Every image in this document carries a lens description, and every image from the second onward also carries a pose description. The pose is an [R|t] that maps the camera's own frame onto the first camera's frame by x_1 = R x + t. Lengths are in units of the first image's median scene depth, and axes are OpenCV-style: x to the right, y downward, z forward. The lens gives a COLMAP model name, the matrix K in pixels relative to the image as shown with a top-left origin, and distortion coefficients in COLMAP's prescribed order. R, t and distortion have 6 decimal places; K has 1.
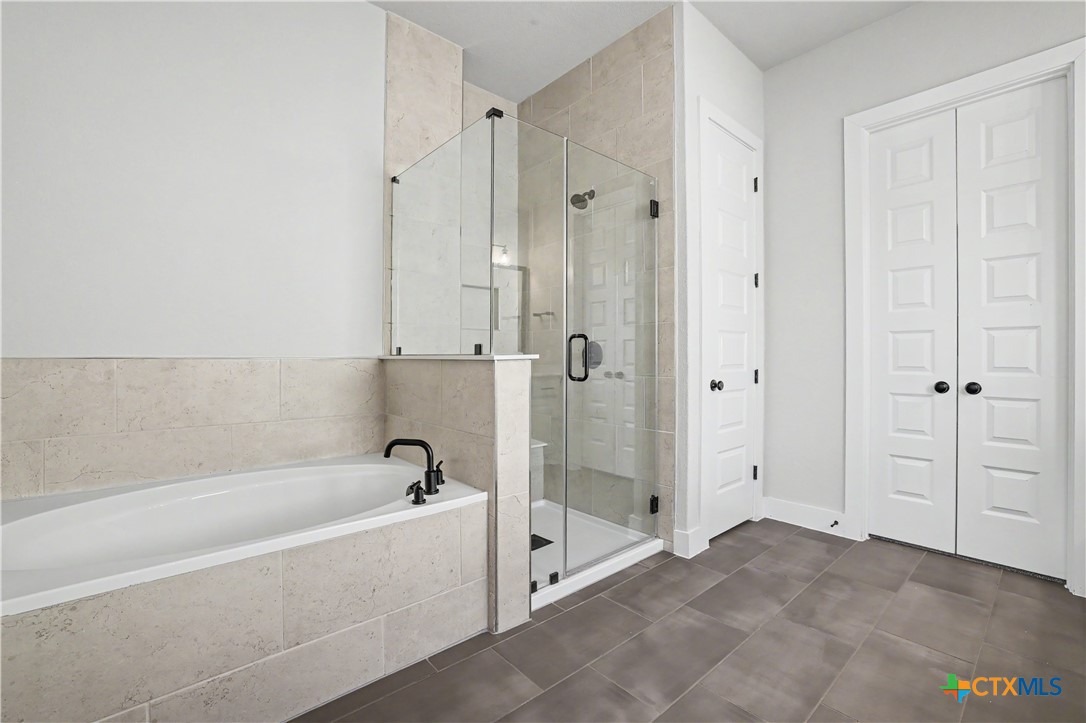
lens RADIAL K [[465.5, 0, 544.1], [0, 465.5, 359.2], [0, 0, 1]] dist [-0.037480, 0.012433]
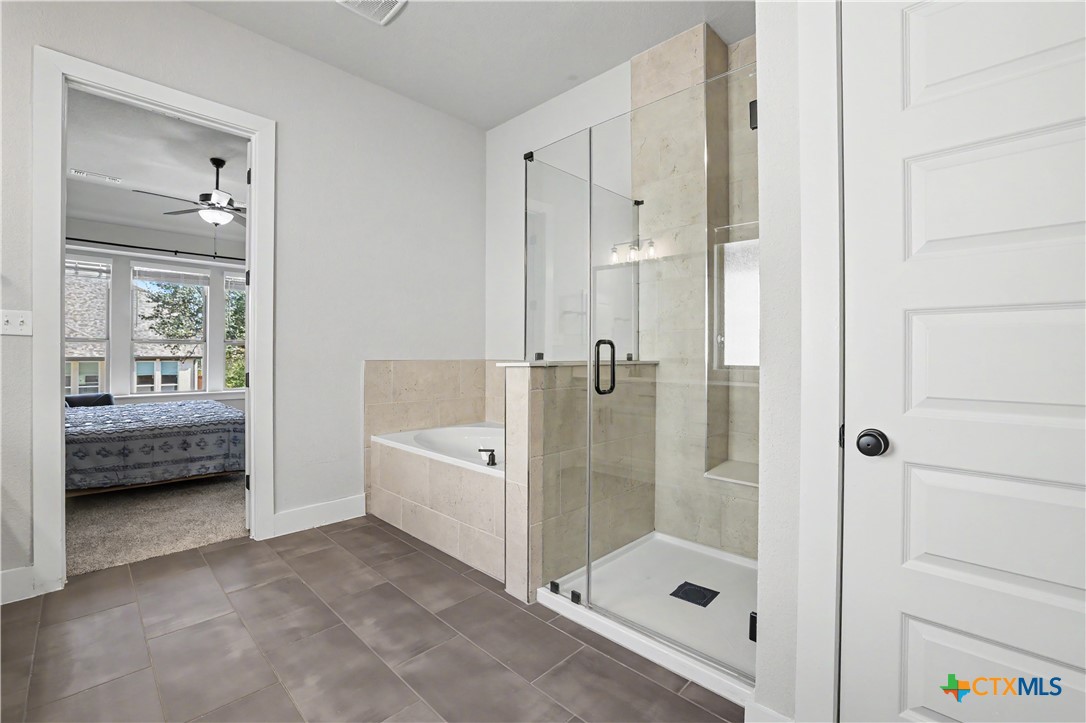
lens RADIAL K [[472.7, 0, 543.3], [0, 472.7, 351.0], [0, 0, 1]] dist [-0.028060, 0.000182]
pose [[0.072118, -0.006727, -0.997373, 1.007638], [-0.003978, 0.999967, -0.007032, -0.028611], [0.997388, 0.004474, 0.072088, 0.878037]]
